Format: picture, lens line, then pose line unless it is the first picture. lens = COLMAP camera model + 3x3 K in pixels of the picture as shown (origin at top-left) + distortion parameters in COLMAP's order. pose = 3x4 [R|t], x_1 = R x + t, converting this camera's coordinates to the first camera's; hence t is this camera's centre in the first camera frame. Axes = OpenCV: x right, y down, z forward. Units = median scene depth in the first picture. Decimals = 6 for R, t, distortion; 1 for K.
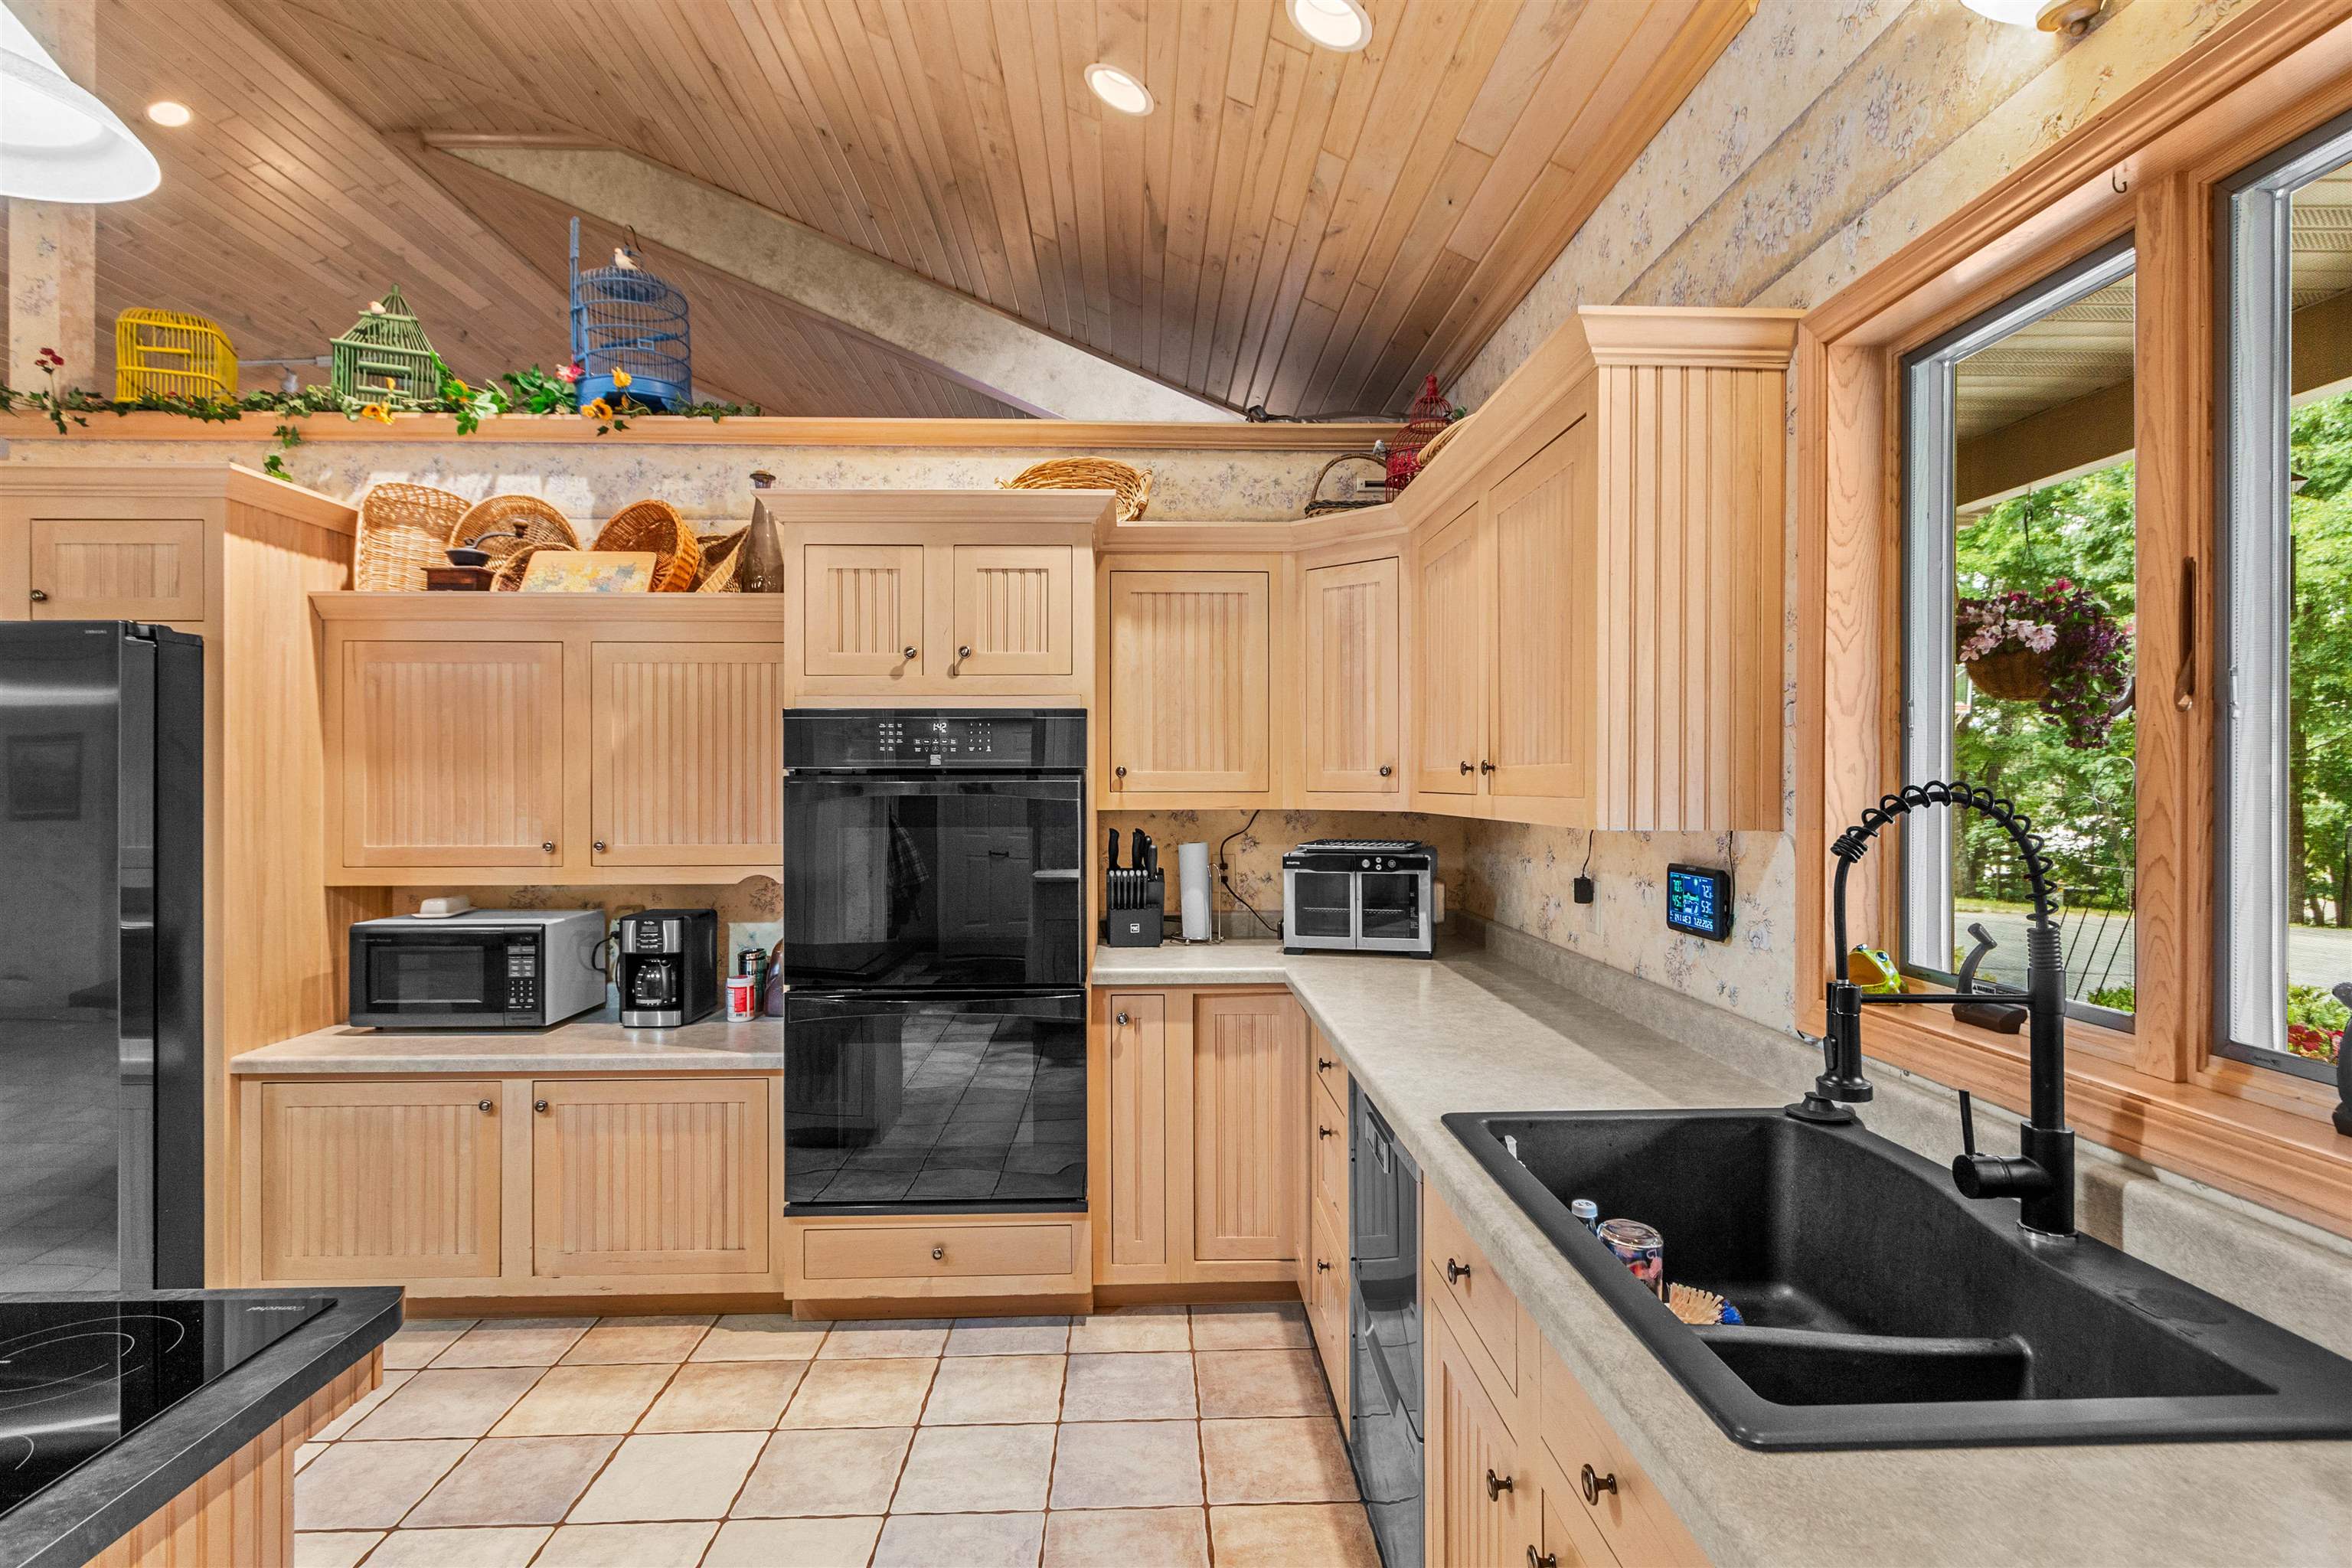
lens RADIAL K [[1181.0, 0, 1175.8], [0, 1181.0, 782.1], [0, 0, 1]] dist [0.012634, -0.006257]
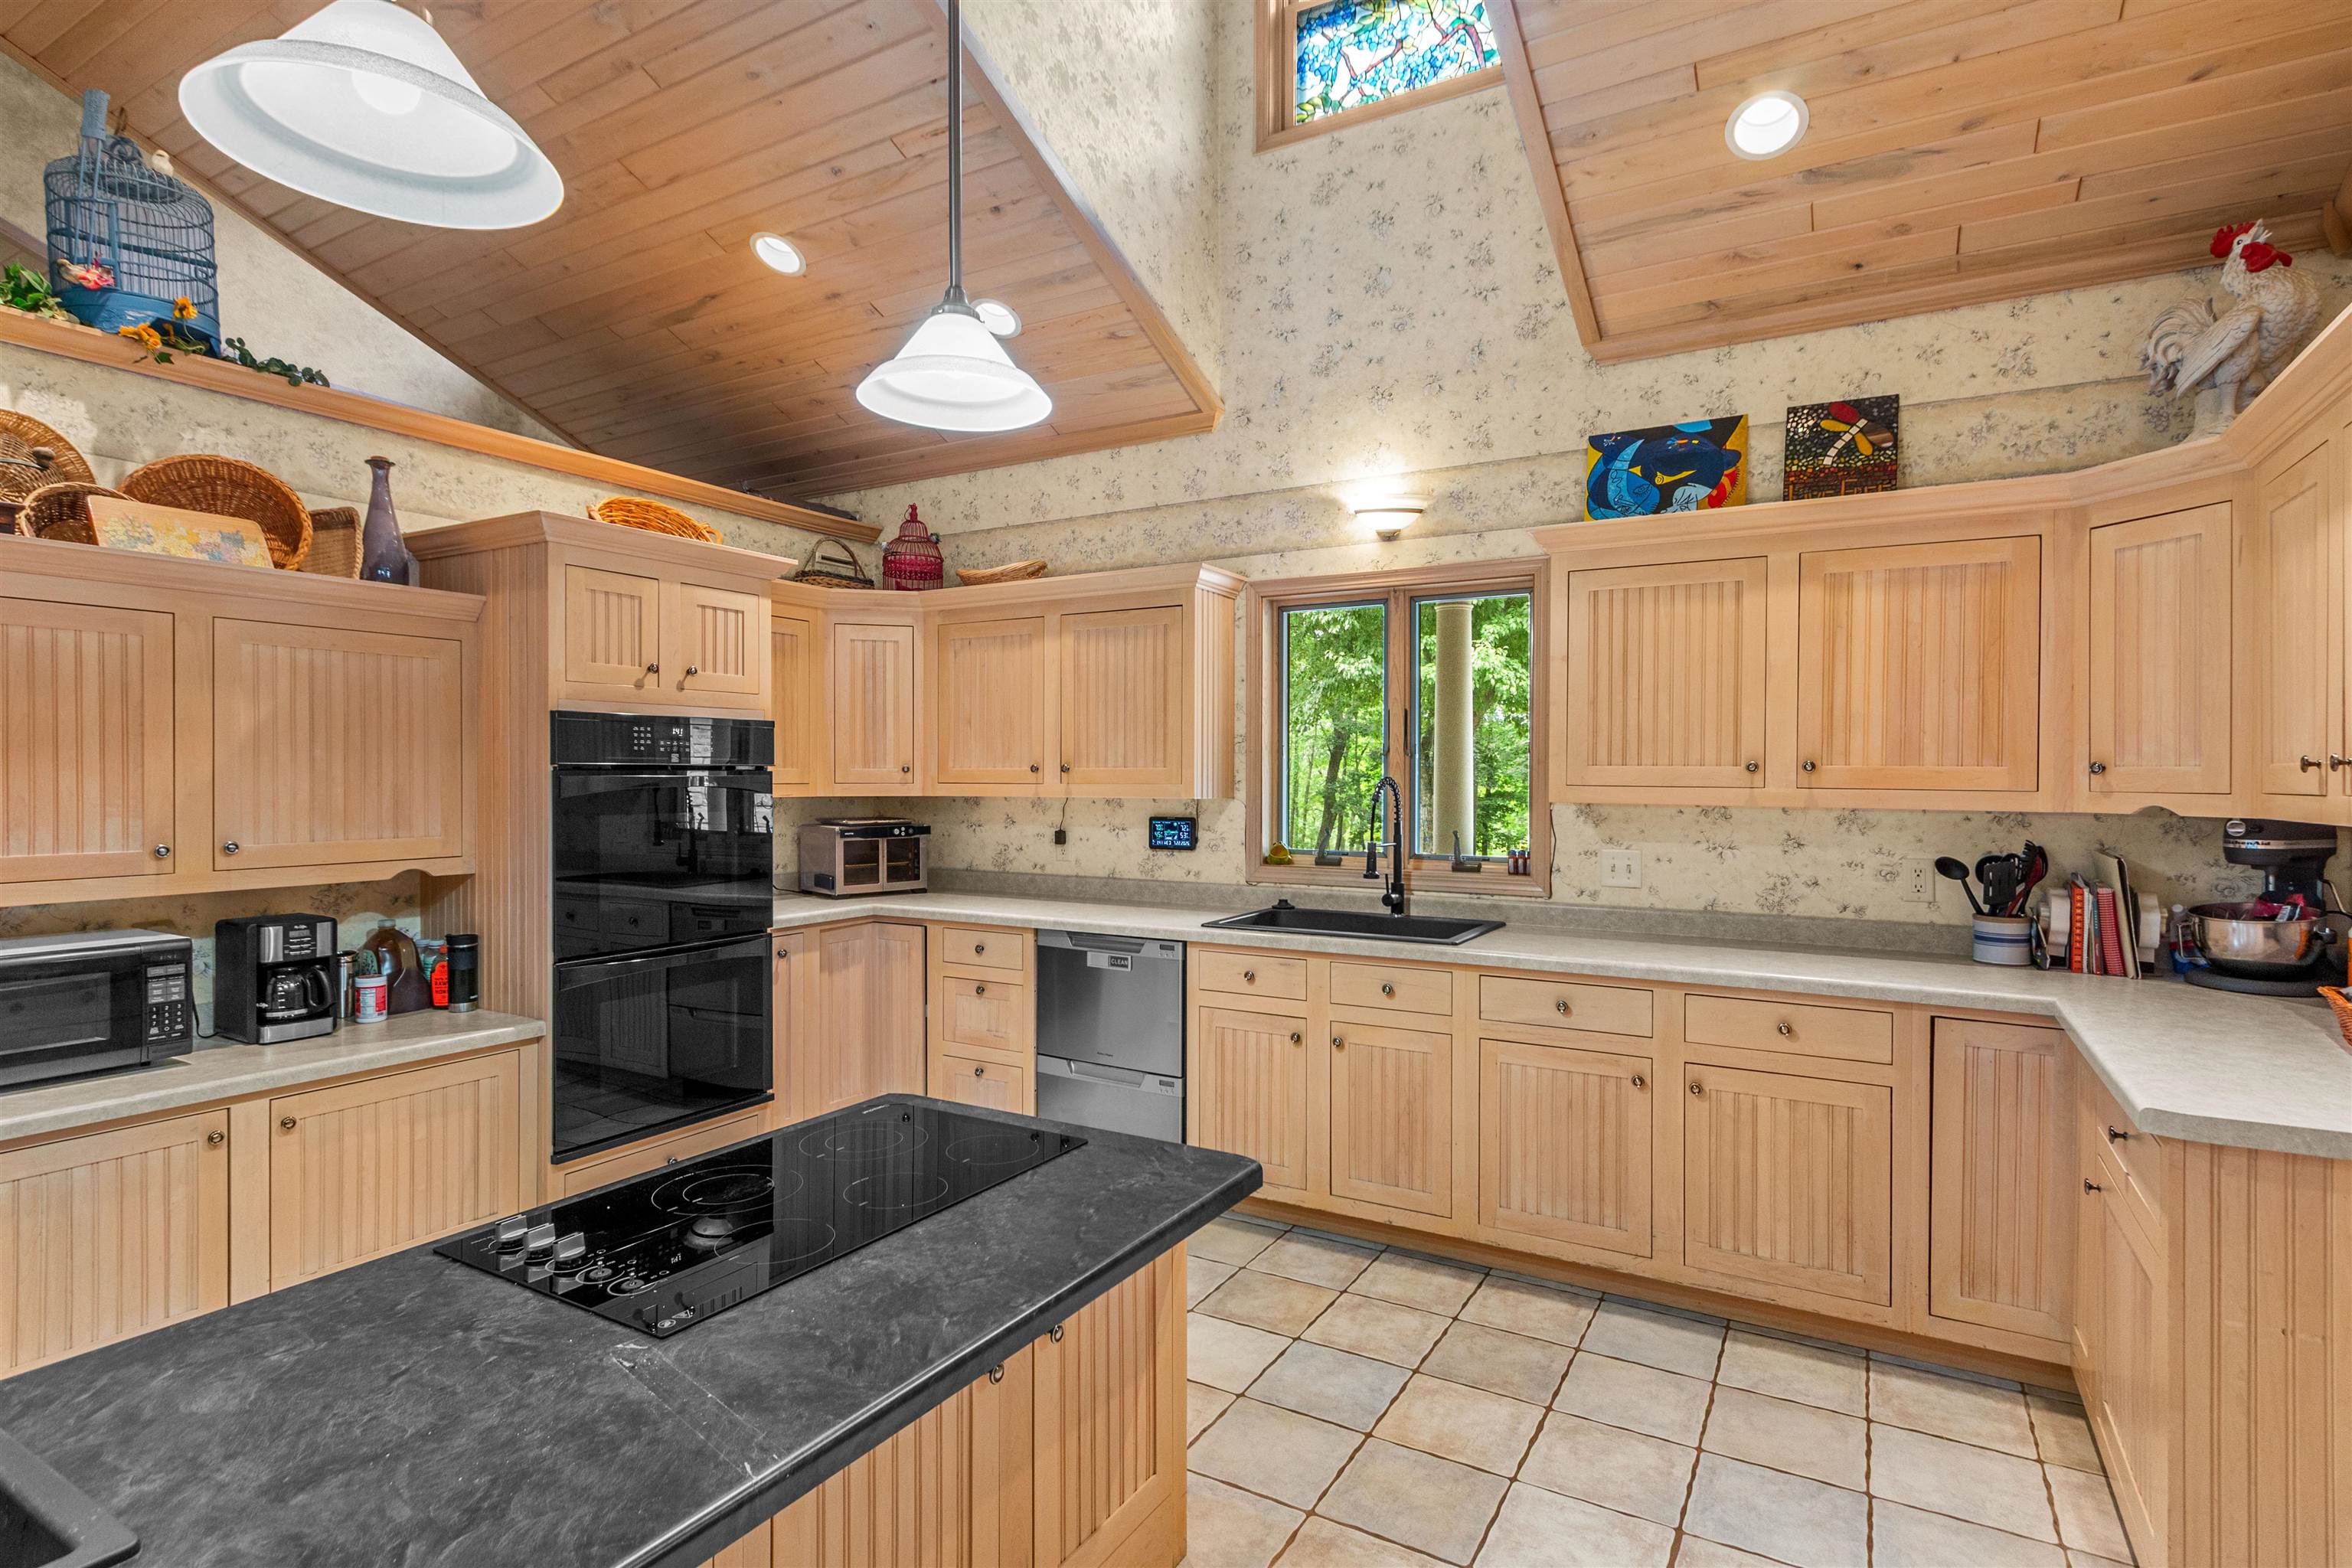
lens RADIAL K [[1181.0, 0, 1175.8], [0, 1181.0, 782.1], [0, 0, 1]] dist [0.012634, -0.006257]
pose [[0.534670, -0.003642, 0.845053, -0.889861], [-0.001639, 0.999984, 0.005347, -0.001322], [-0.845059, -0.004244, 0.534656, -0.084176]]
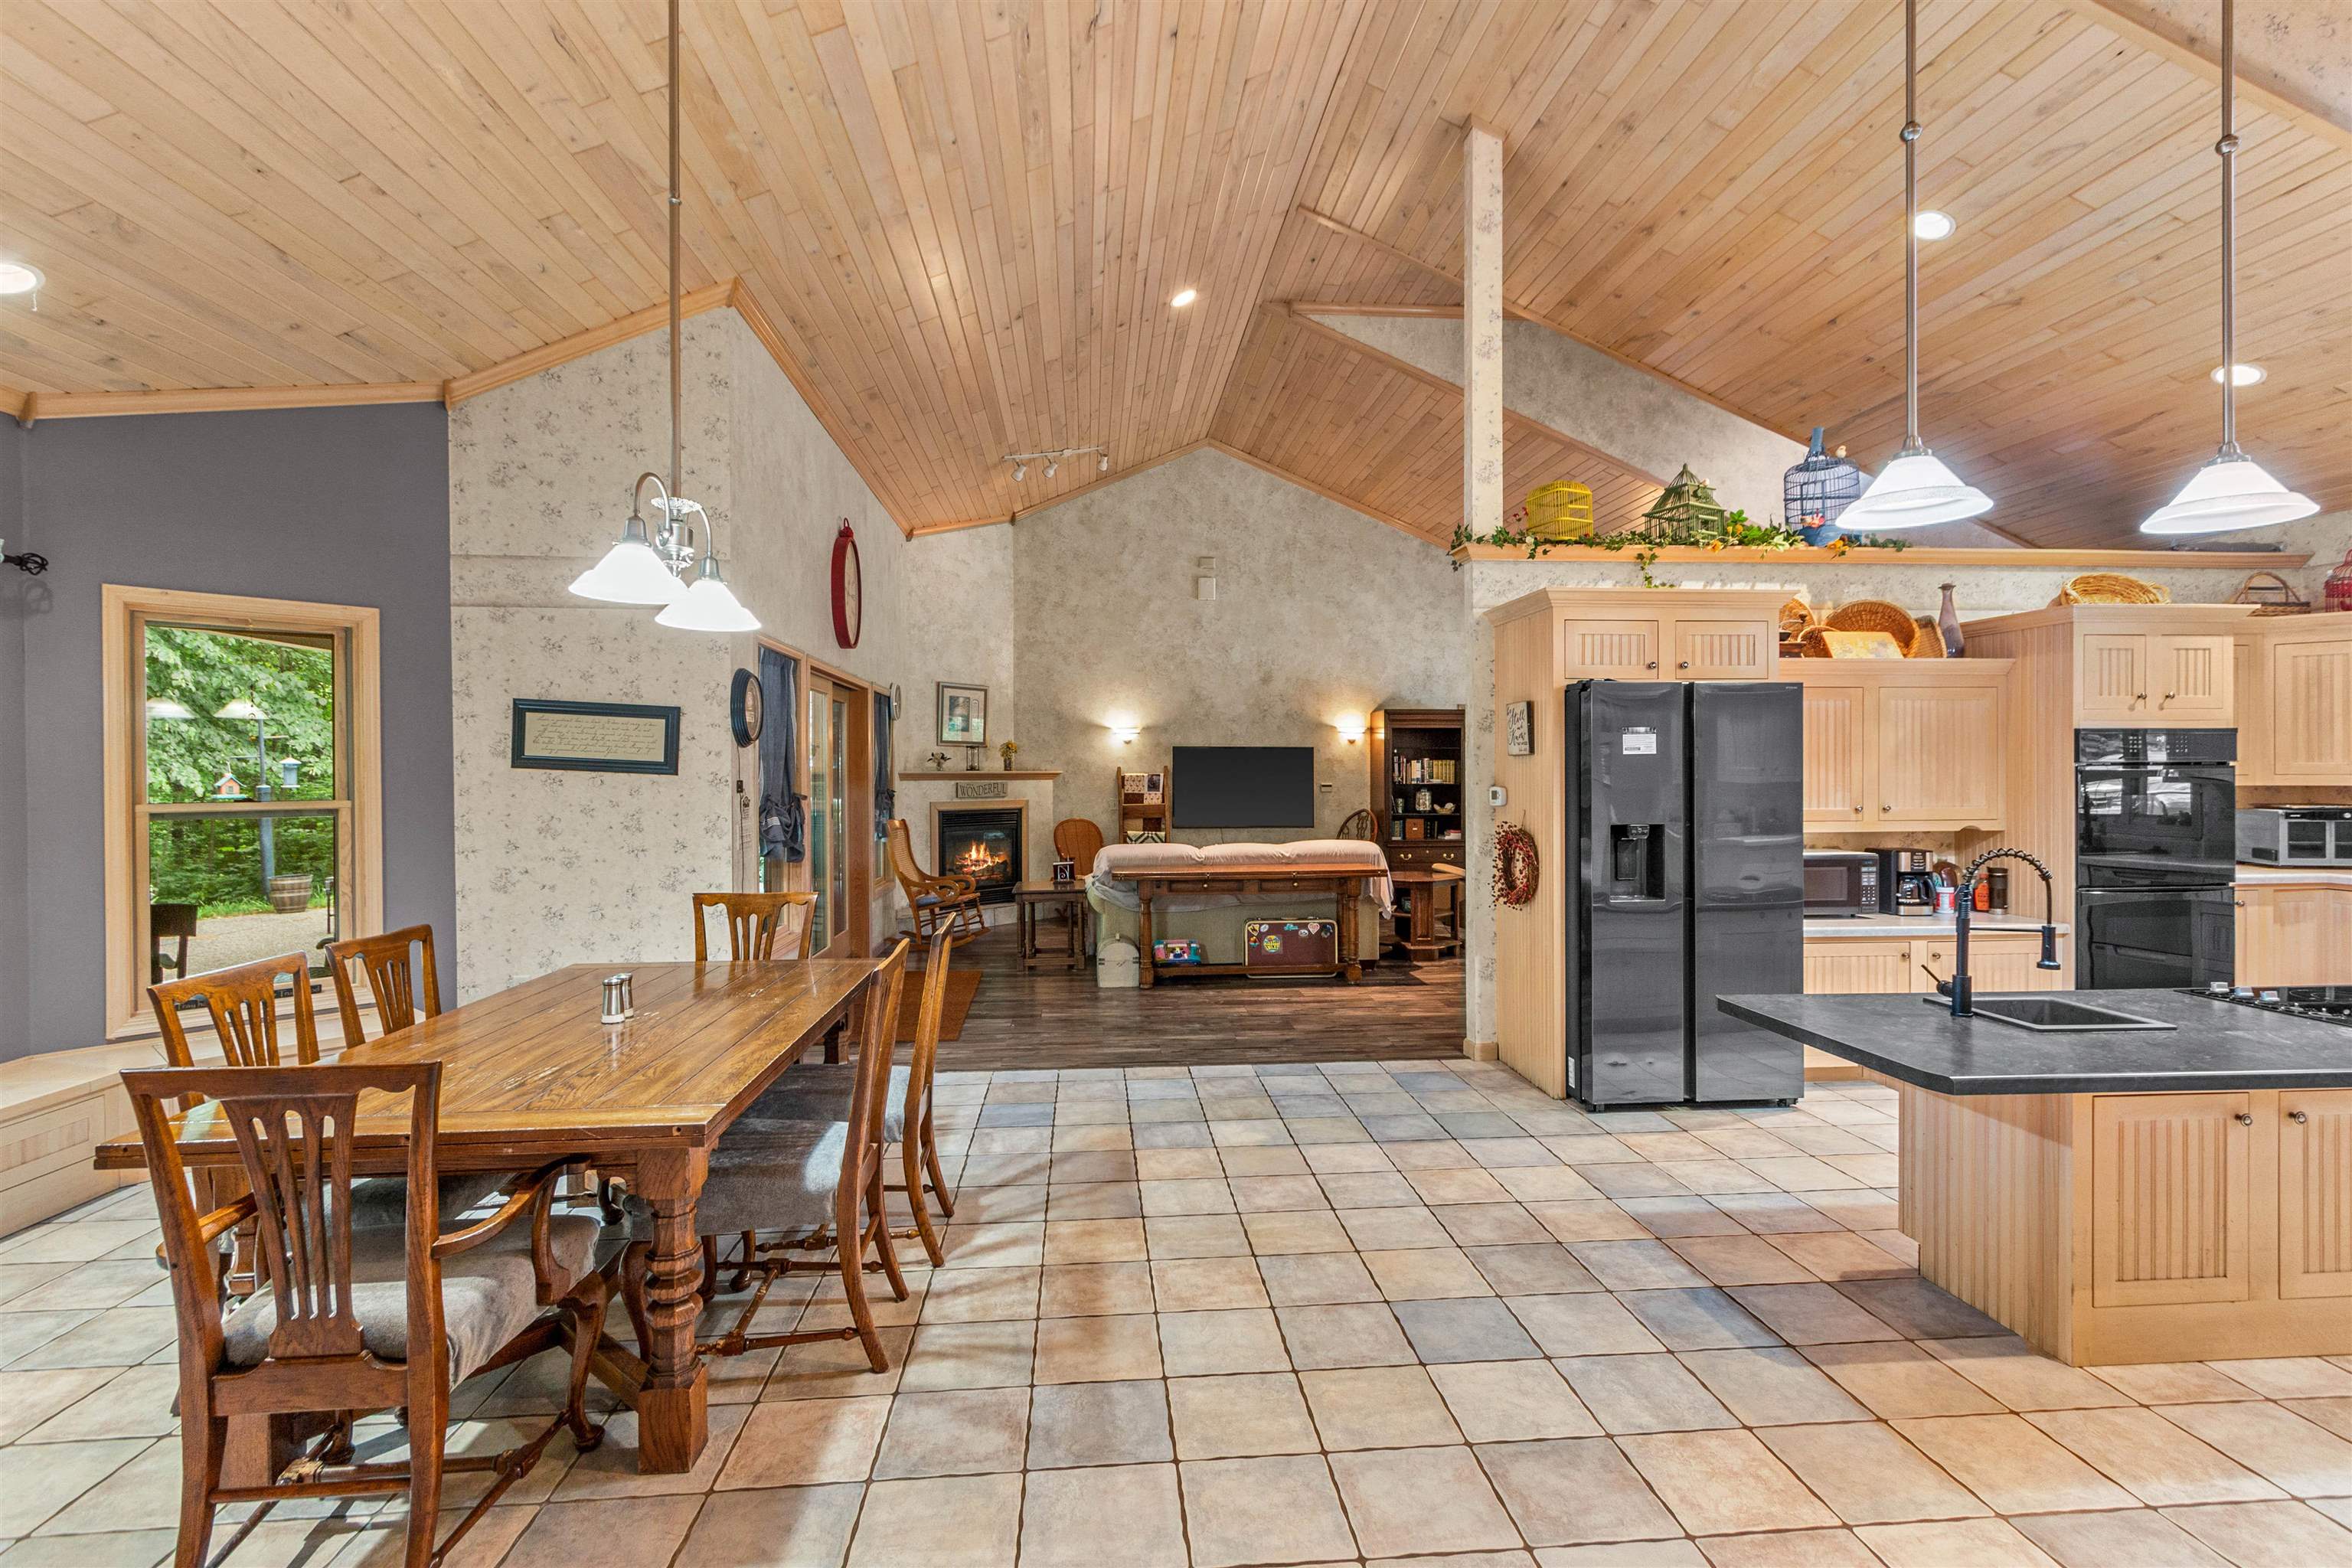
lens RADIAL K [[1086.2, 0, 1176.4], [0, 1086.2, 778.6], [0, 0, 1]] dist [0.013627, -0.006532]
pose [[0.998550, -0.004487, 0.053643, -1.630675], [0.004145, 0.999970, 0.006482, -0.003091], [-0.053671, -0.006251, 0.998539, -0.512848]]
